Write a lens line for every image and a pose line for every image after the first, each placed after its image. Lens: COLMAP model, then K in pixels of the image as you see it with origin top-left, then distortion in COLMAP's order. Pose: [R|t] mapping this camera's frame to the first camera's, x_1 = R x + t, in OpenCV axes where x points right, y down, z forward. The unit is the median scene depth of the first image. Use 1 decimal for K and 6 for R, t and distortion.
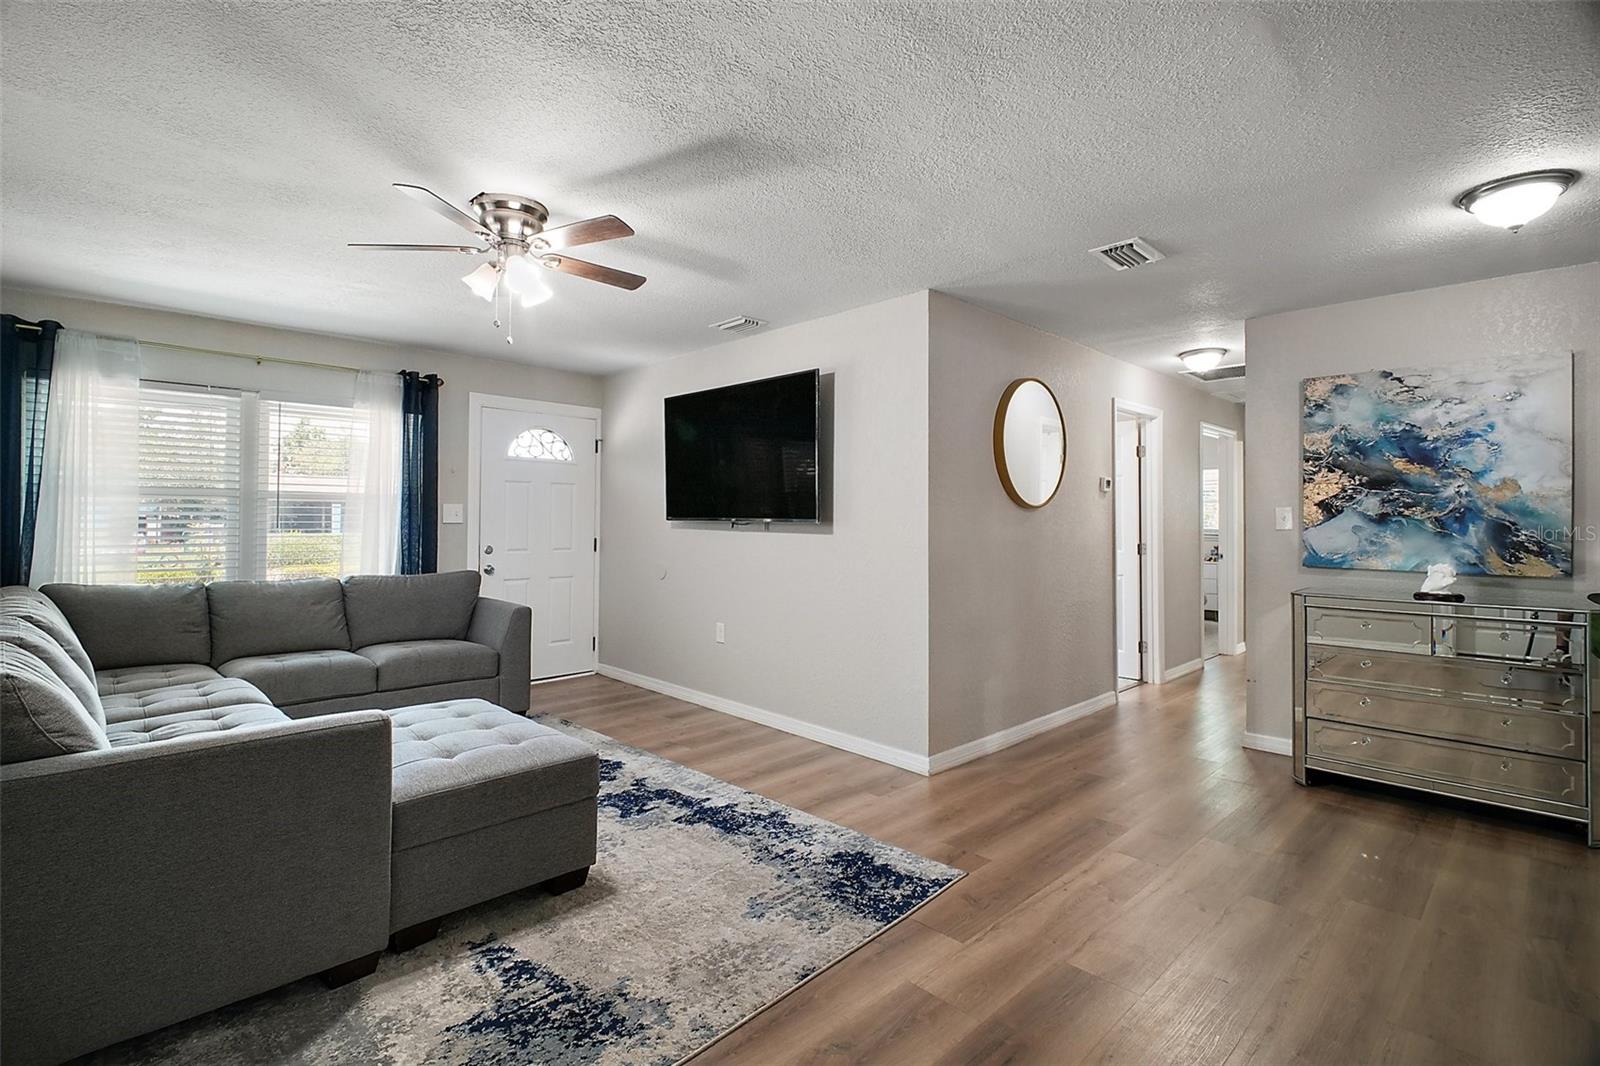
lens RADIAL K [[738.6, 0, 787.3], [0, 738.6, 518.8], [0, 0, 1]] dist [0.000236, -0.005351]
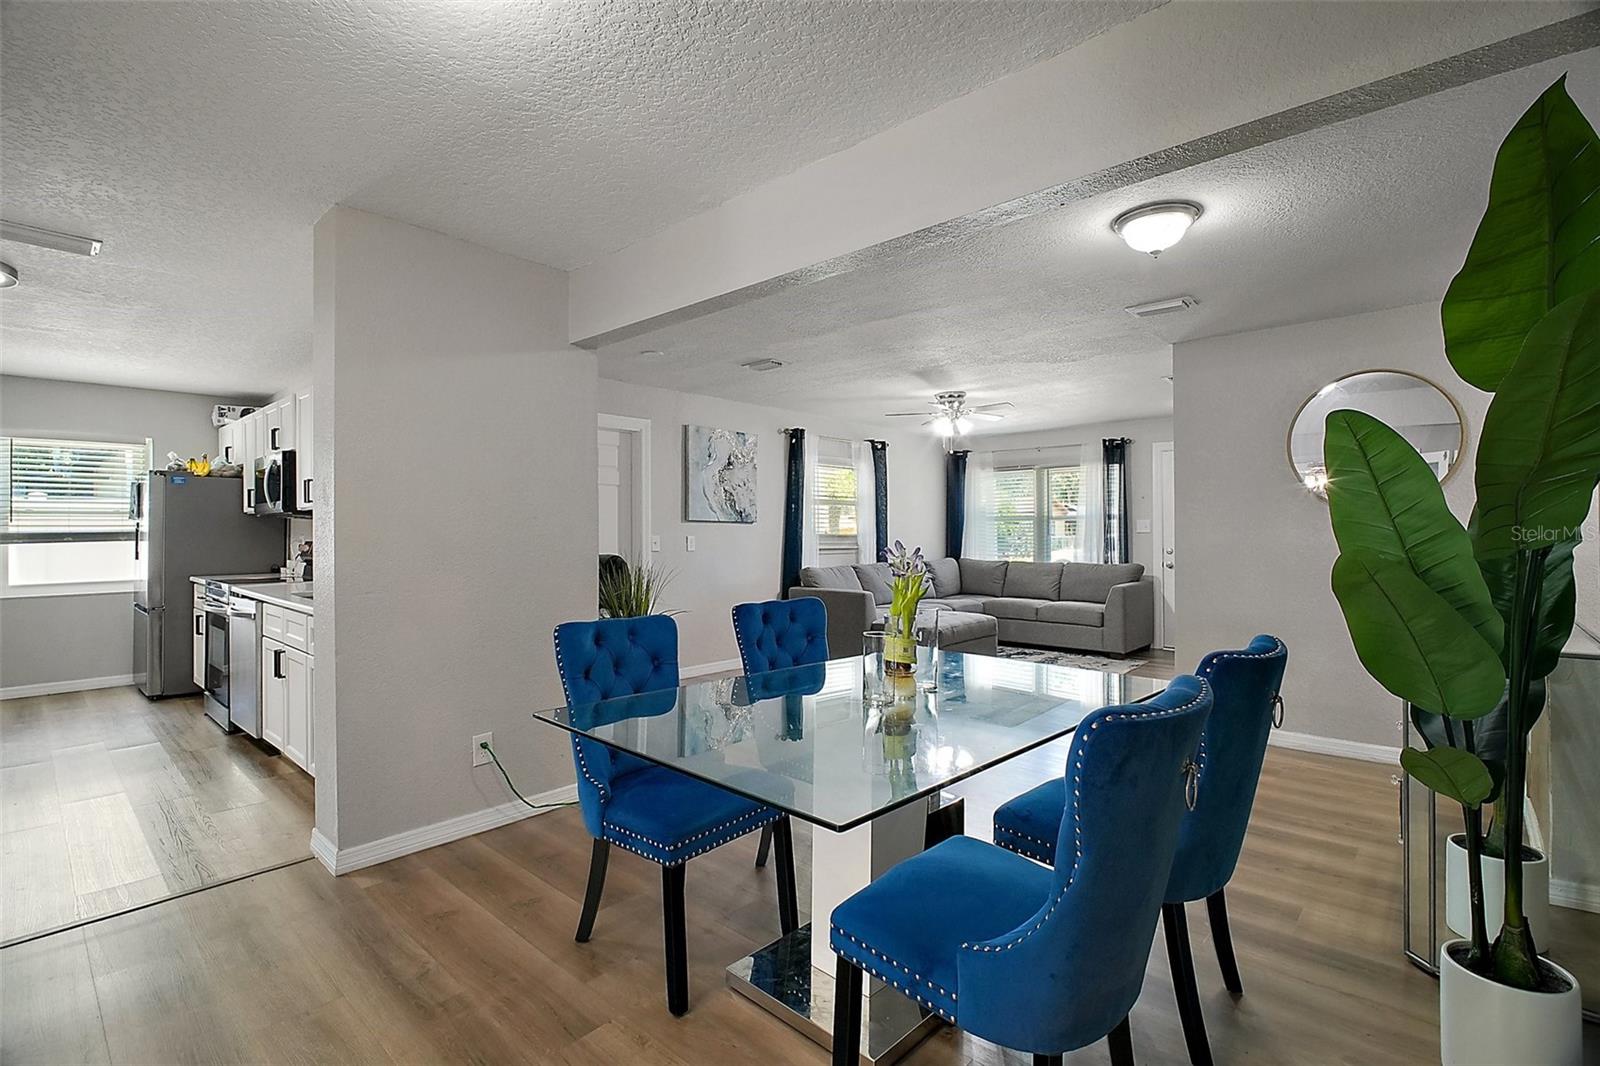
lens RADIAL K [[738.6, 0, 787.3], [0, 738.6, 518.8], [0, 0, 1]] dist [0.000236, -0.005351]
pose [[0.058935, -0.024838, -0.997953, 1.470389], [0.006757, 0.999677, -0.024482, 0.014799], [0.998239, -0.005300, 0.059084, 0.274904]]
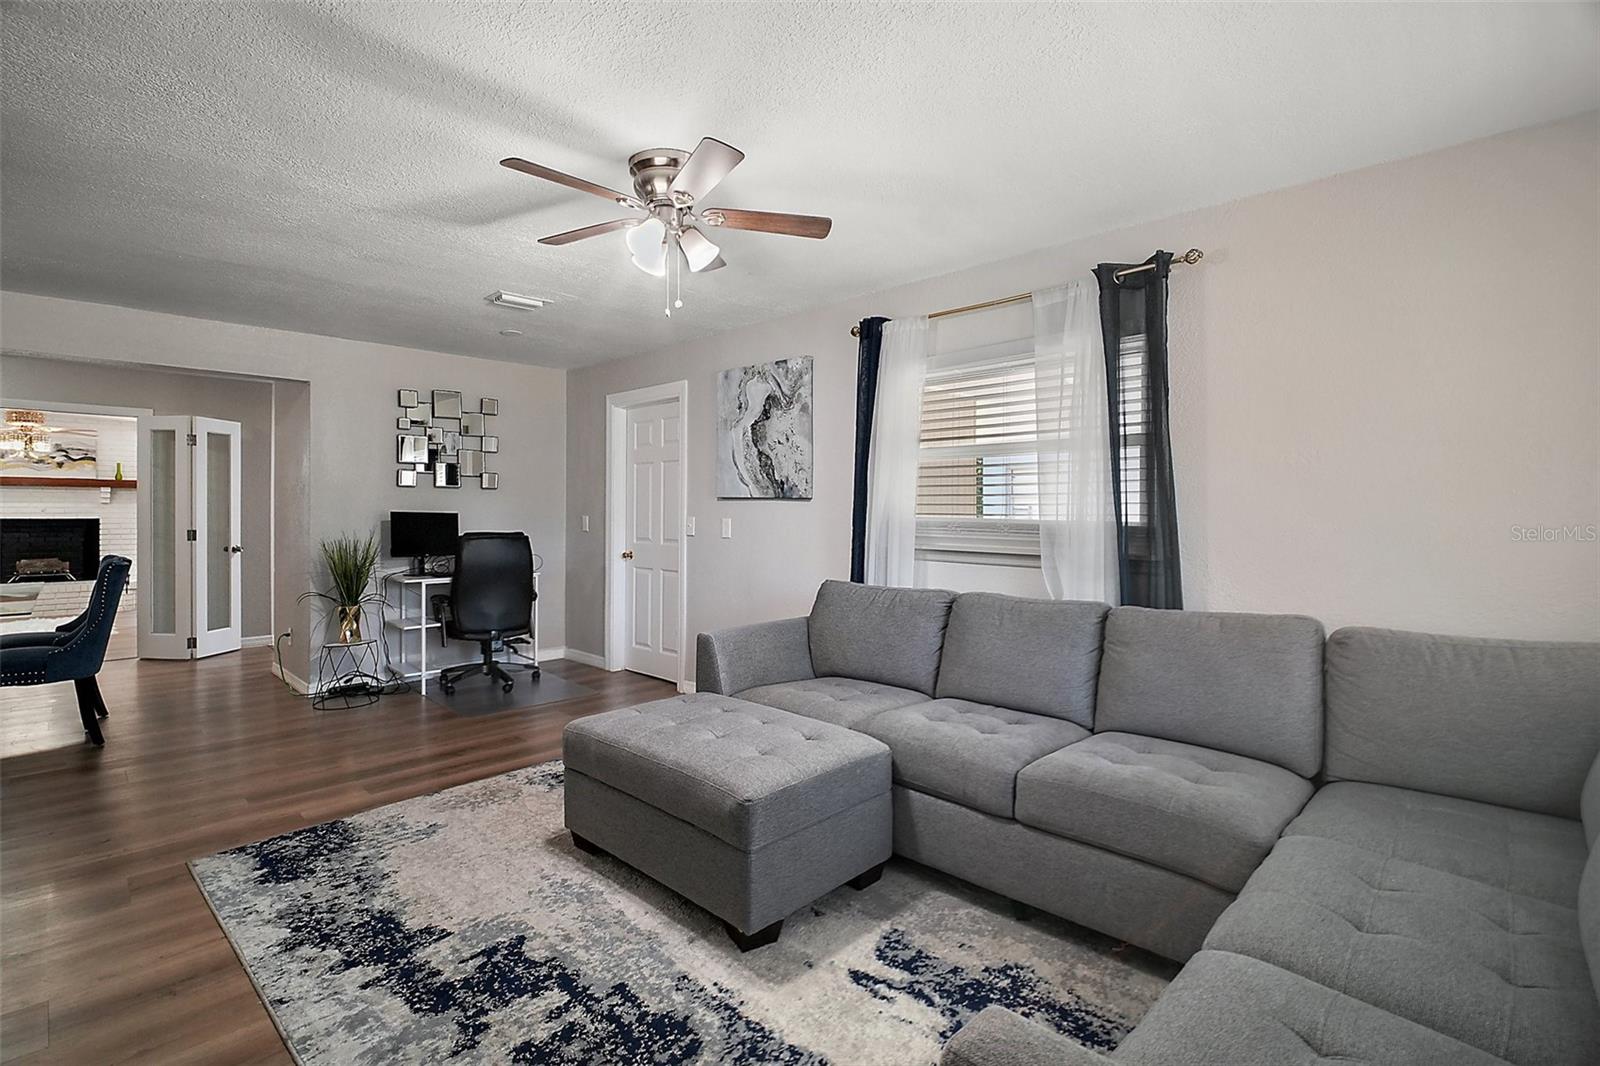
lens RADIAL K [[738.6, 0, 787.3], [0, 738.6, 518.8], [0, 0, 1]] dist [0.000236, -0.005351]
pose [[-0.999629, -0.010271, -0.025223, -0.396732], [-0.010408, 0.999932, 0.005325, 0.003587], [0.025167, 0.005585, -0.999668, 1.494534]]
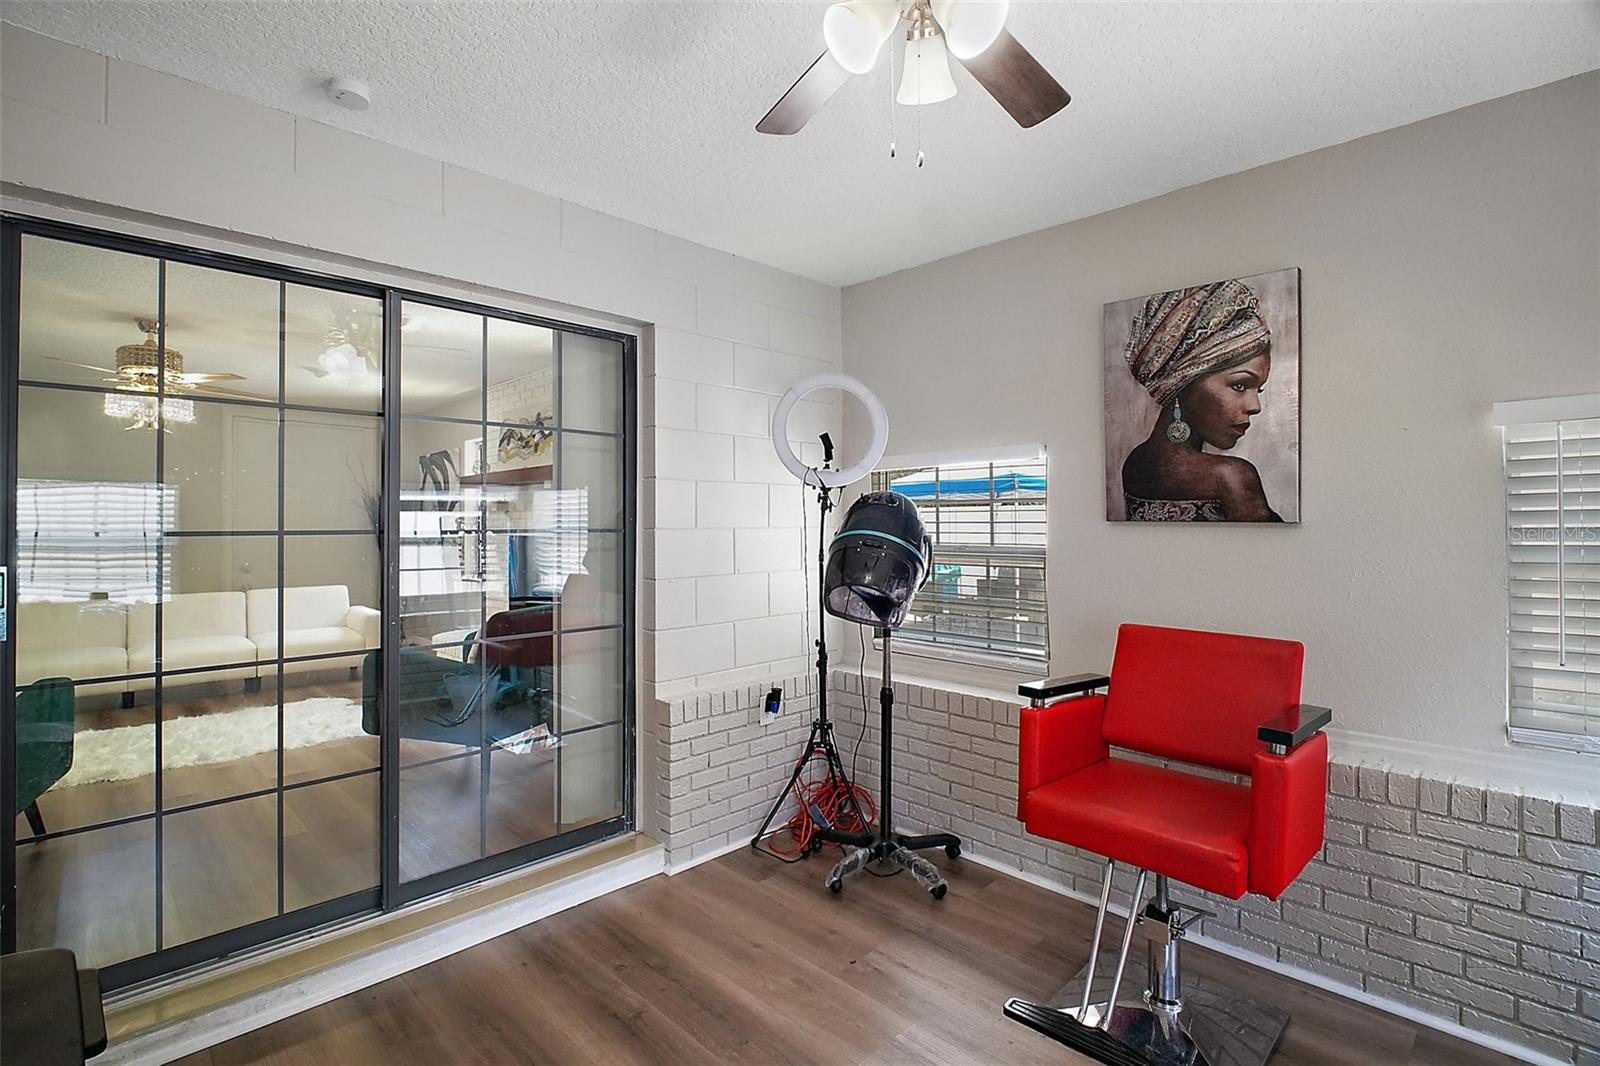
lens RADIAL K [[738.6, 0, 787.3], [0, 738.6, 518.8], [0, 0, 1]] dist [0.000236, -0.005351]
pose [[-0.010279, 0.001677, 0.999946, 0.543376], [-0.001372, 0.999998, -0.001691, 0.007562], [-0.999946, -0.001389, -0.010277, -1.708556]]
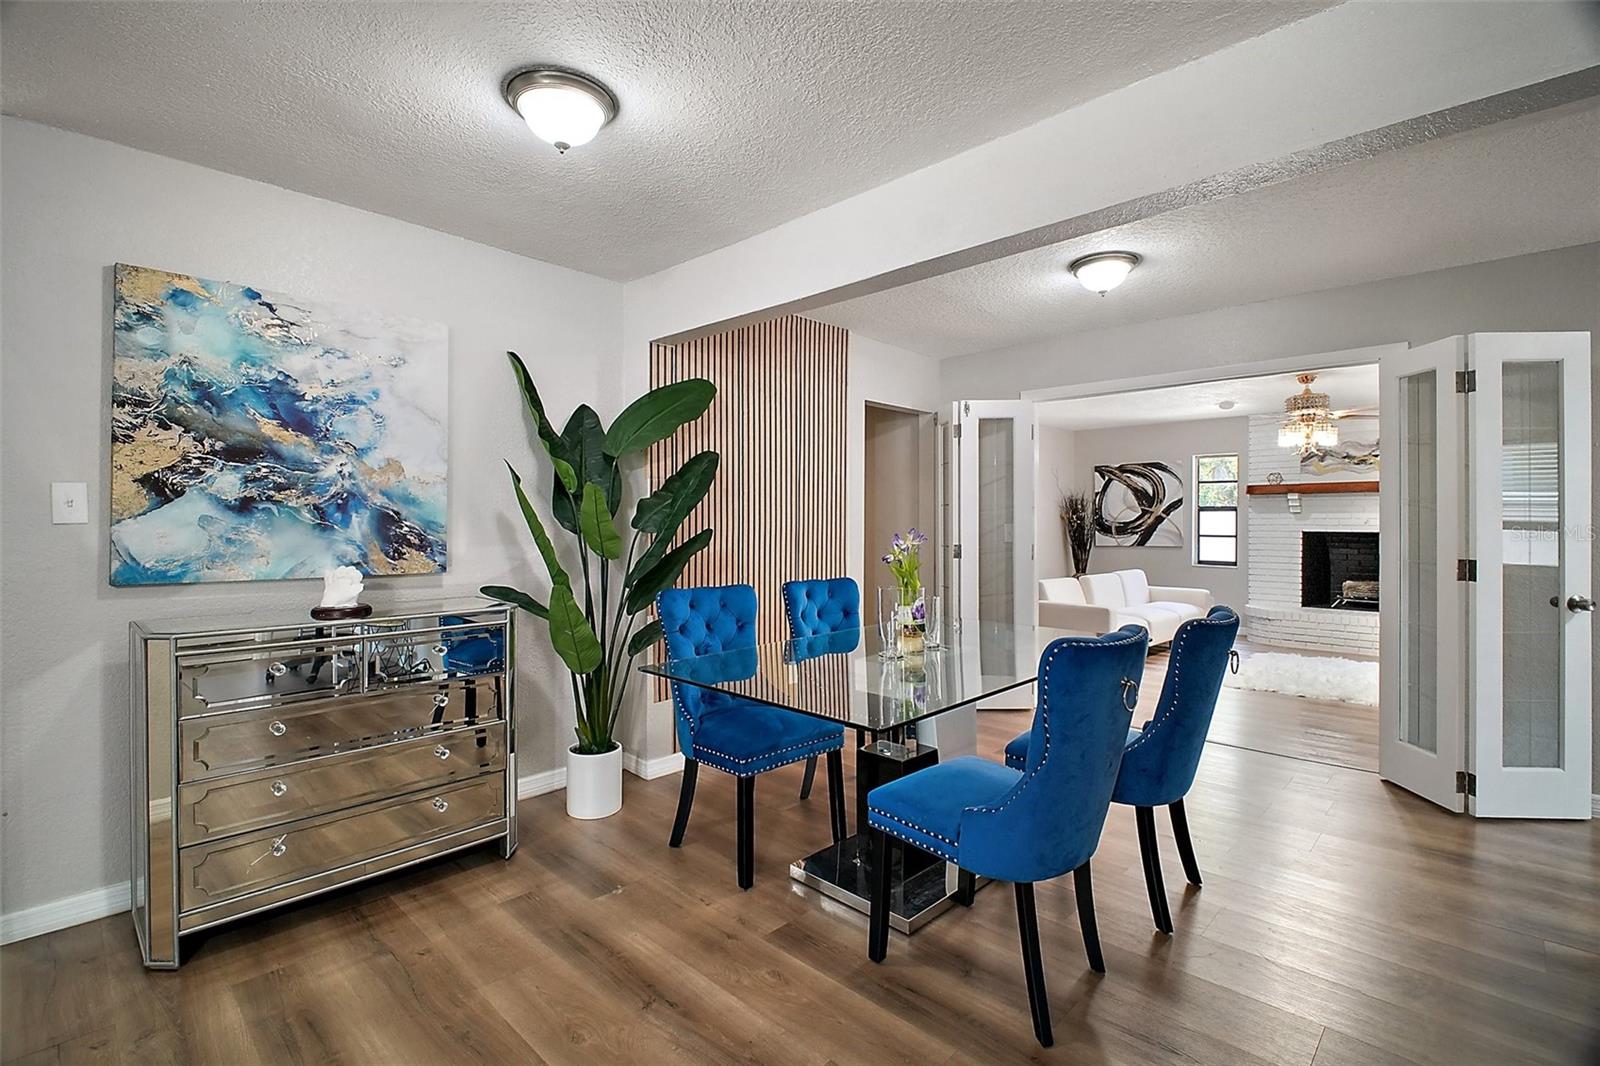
lens RADIAL K [[738.6, 0, 787.3], [0, 738.6, 518.8], [0, 0, 1]] dist [0.000236, -0.005351]
pose [[-0.034211, -0.005090, 0.999402, 0.118259], [-0.006572, 0.999967, 0.004868, 0.005937], [-0.999393, -0.006402, -0.034243, 0.554853]]
